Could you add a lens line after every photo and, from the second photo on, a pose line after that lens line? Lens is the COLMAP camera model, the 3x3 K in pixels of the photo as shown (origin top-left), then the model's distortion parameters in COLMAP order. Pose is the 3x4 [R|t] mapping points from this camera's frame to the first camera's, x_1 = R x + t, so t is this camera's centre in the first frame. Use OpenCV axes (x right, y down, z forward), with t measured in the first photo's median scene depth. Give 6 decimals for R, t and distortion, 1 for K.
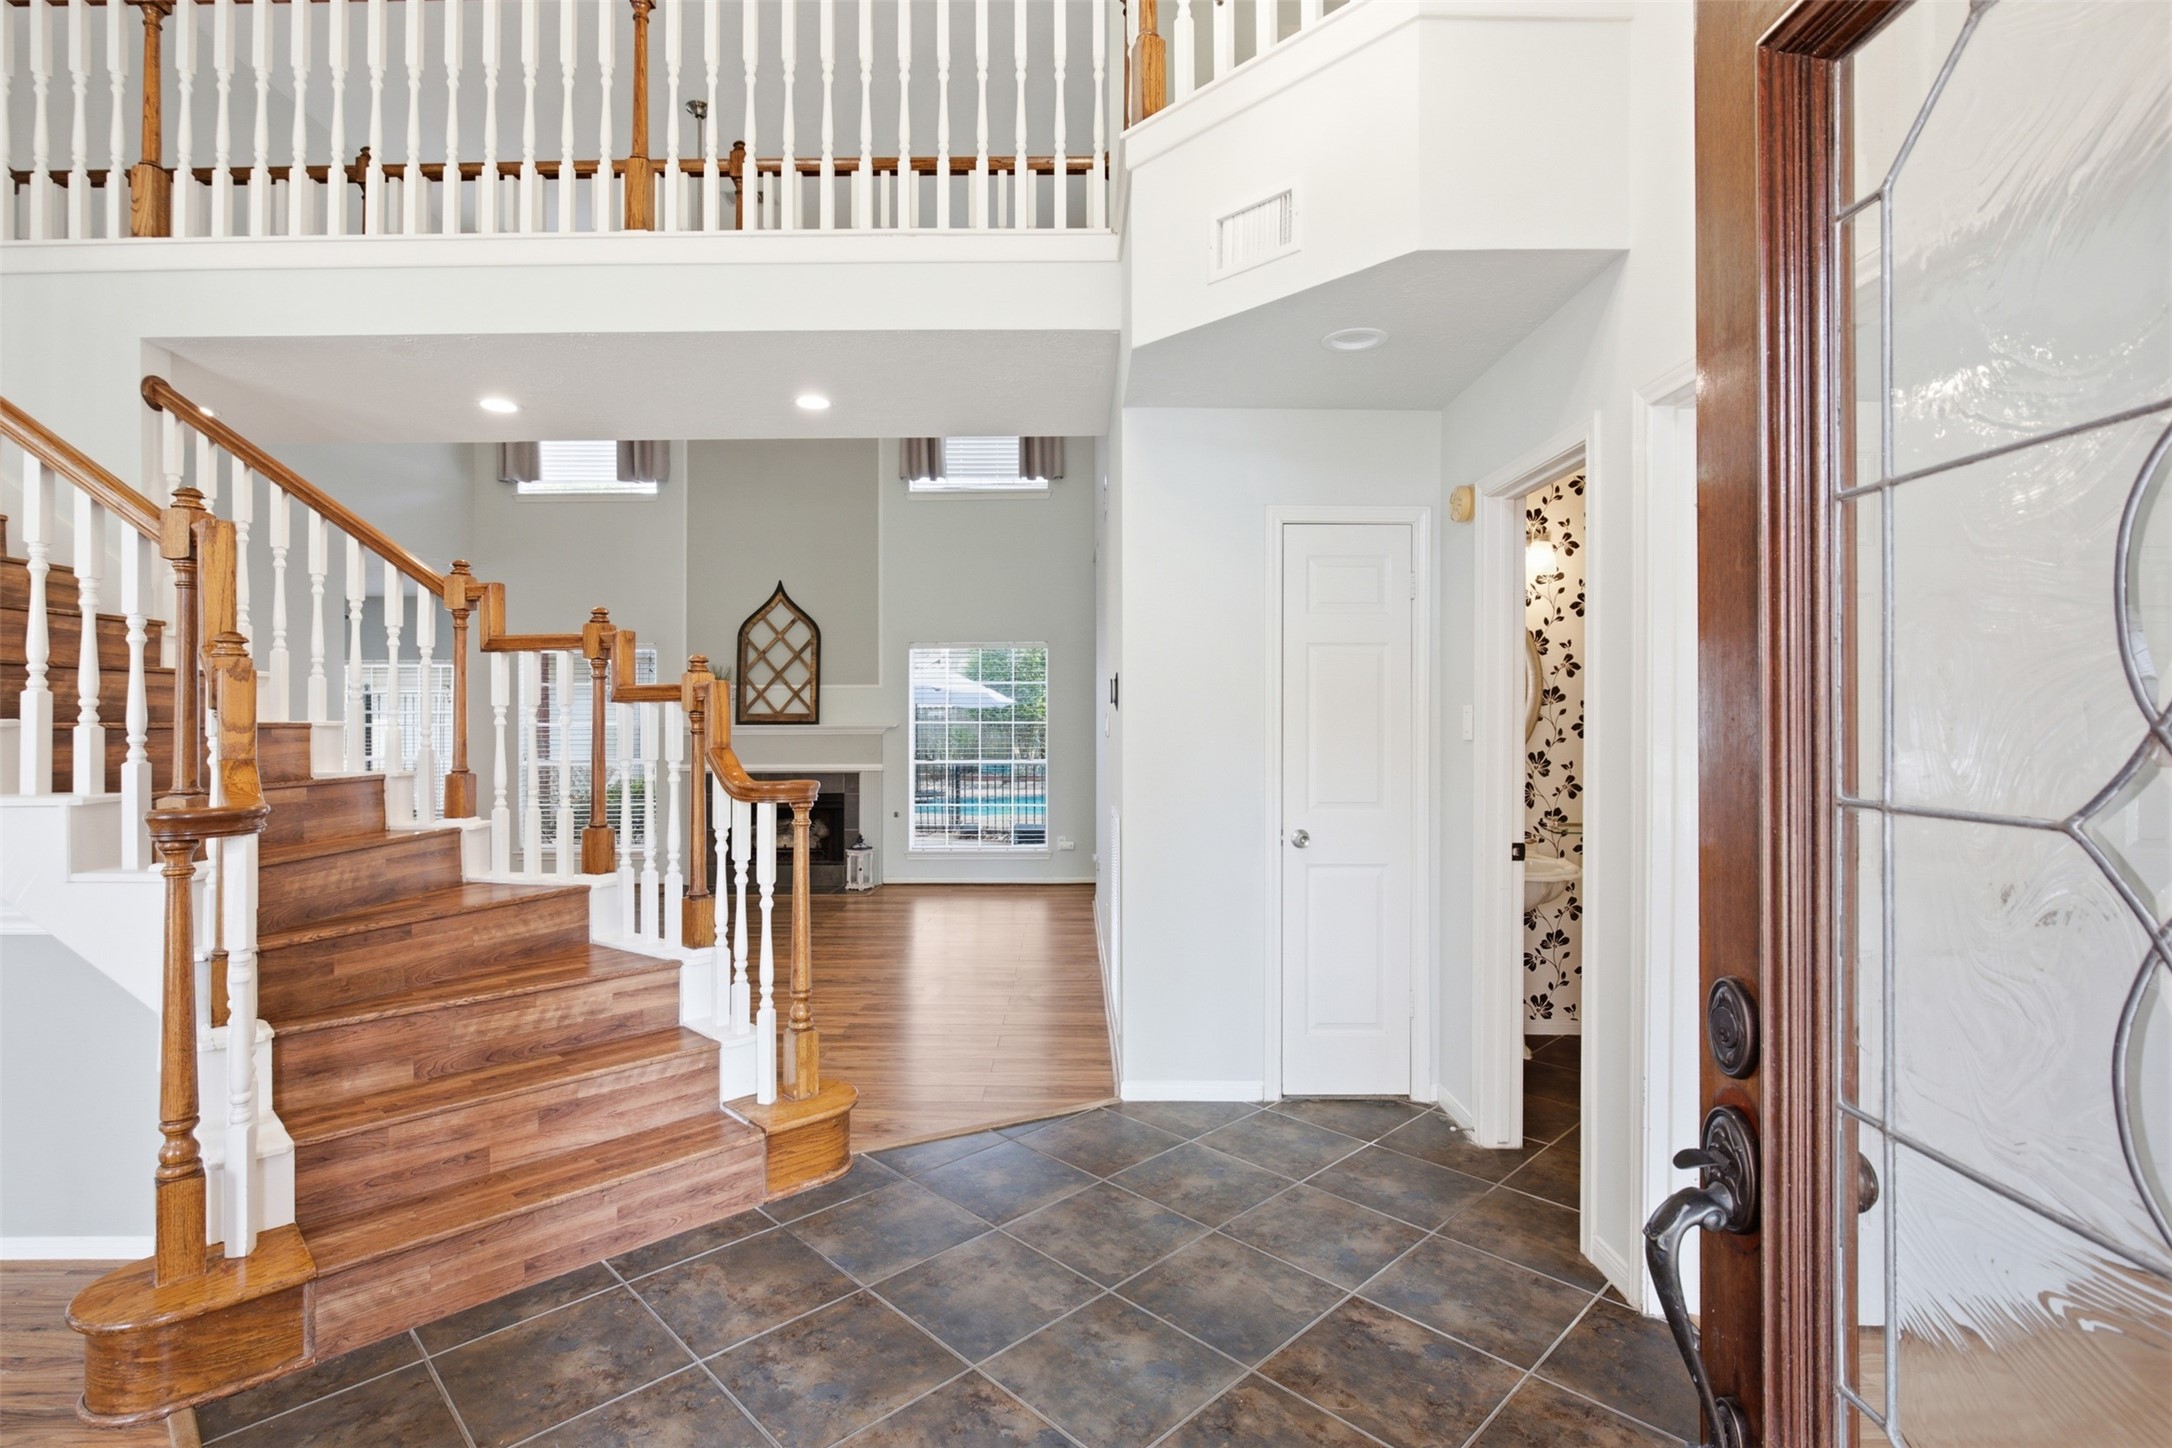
lens RADIAL K [[1010.6, 0, 1053.0], [0, 1010.6, 722.1], [0, 0, 1]] dist [-0.001134, 0.000174]
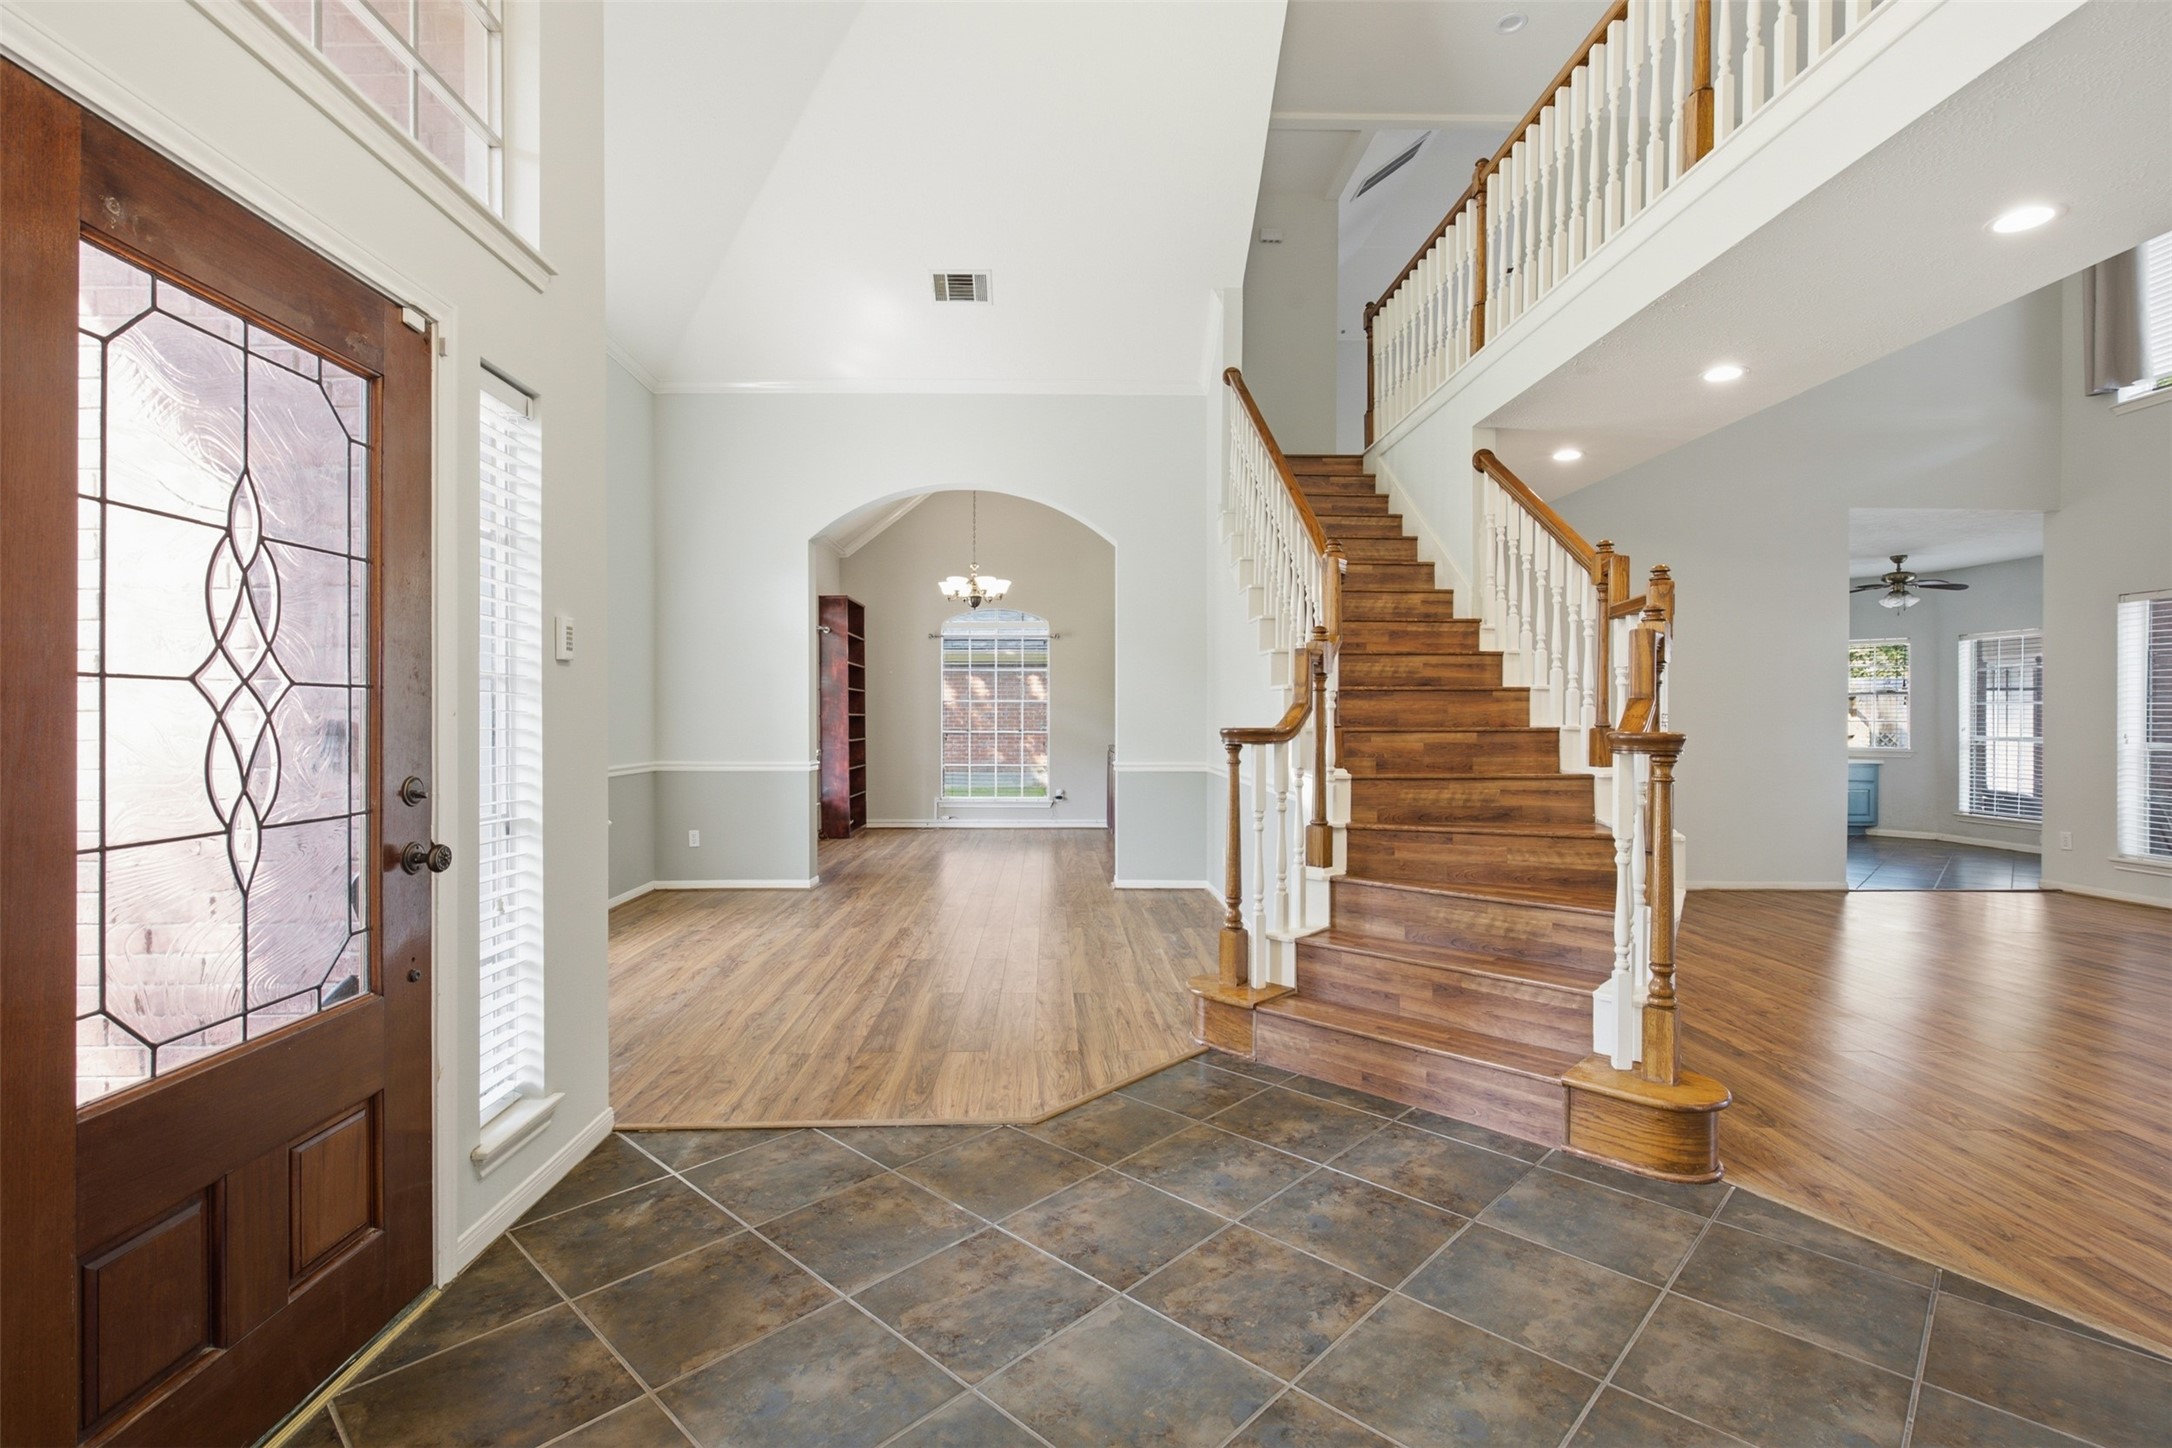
lens RADIAL K [[998.7, 0, 1079.8], [0, 998.7, 715.0], [0, 0, 1]] dist [-0.000153, 0.000067]
pose [[0.042934, 0.004094, -0.999070, 0.220705], [-0.001753, 0.999990, 0.004023, 0.014004], [0.999076, 0.001579, 0.042941, 0.156176]]
